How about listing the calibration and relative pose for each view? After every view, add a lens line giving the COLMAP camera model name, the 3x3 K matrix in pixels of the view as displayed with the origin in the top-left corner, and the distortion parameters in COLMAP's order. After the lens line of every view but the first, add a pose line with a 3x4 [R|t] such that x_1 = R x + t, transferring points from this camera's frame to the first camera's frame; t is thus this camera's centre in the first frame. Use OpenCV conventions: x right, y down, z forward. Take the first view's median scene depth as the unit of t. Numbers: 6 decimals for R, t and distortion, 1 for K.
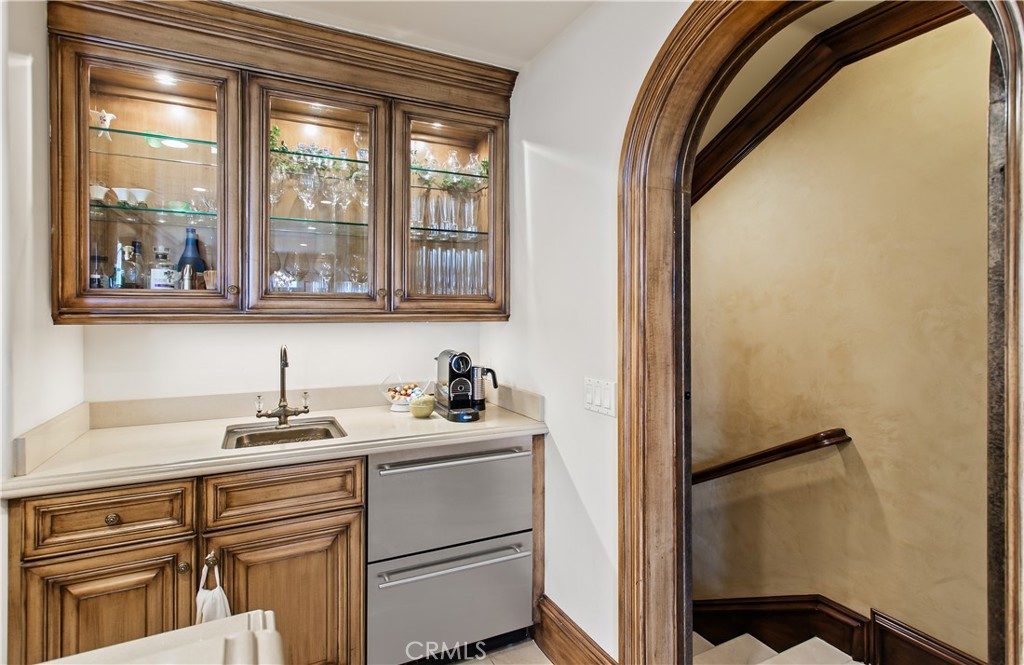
lens RADIAL K [[501.2, 0, 509.9], [0, 501.2, 309.4], [0, 0, 1]] dist [0.001590, 0.001745]
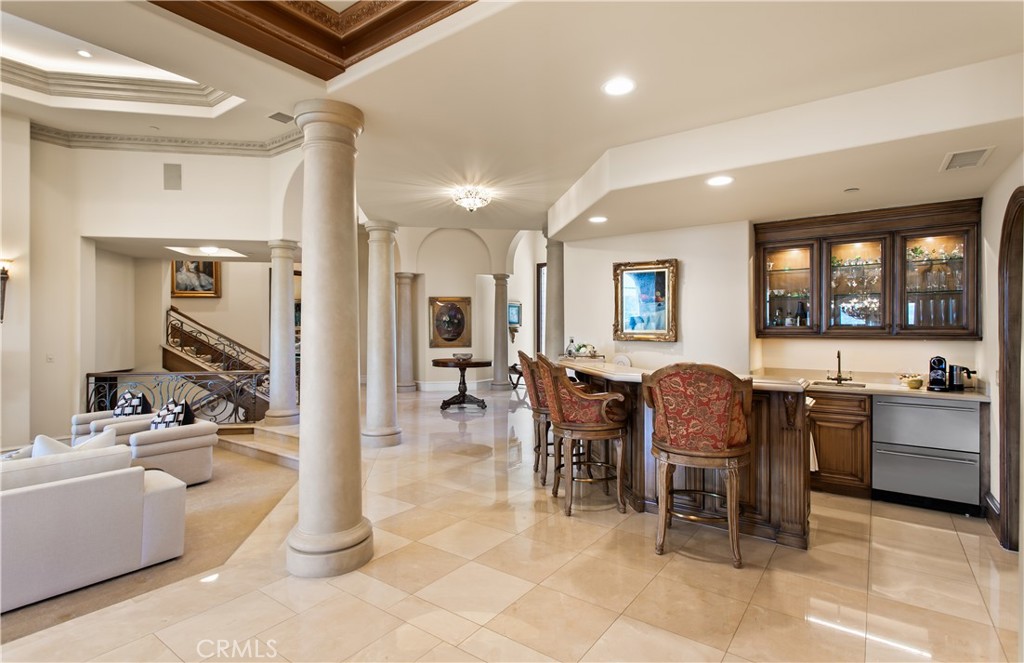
lens RADIAL K [[501.2, 0, 515.3], [0, 501.2, 330.0], [0, 0, 1]] dist [0.001590, 0.001745]
pose [[0.464333, -0.001846, -0.885659, 0.935862], [-0.000365, 0.999997, -0.002276, -0.010975], [0.885661, 0.001380, 0.464331, -1.443061]]
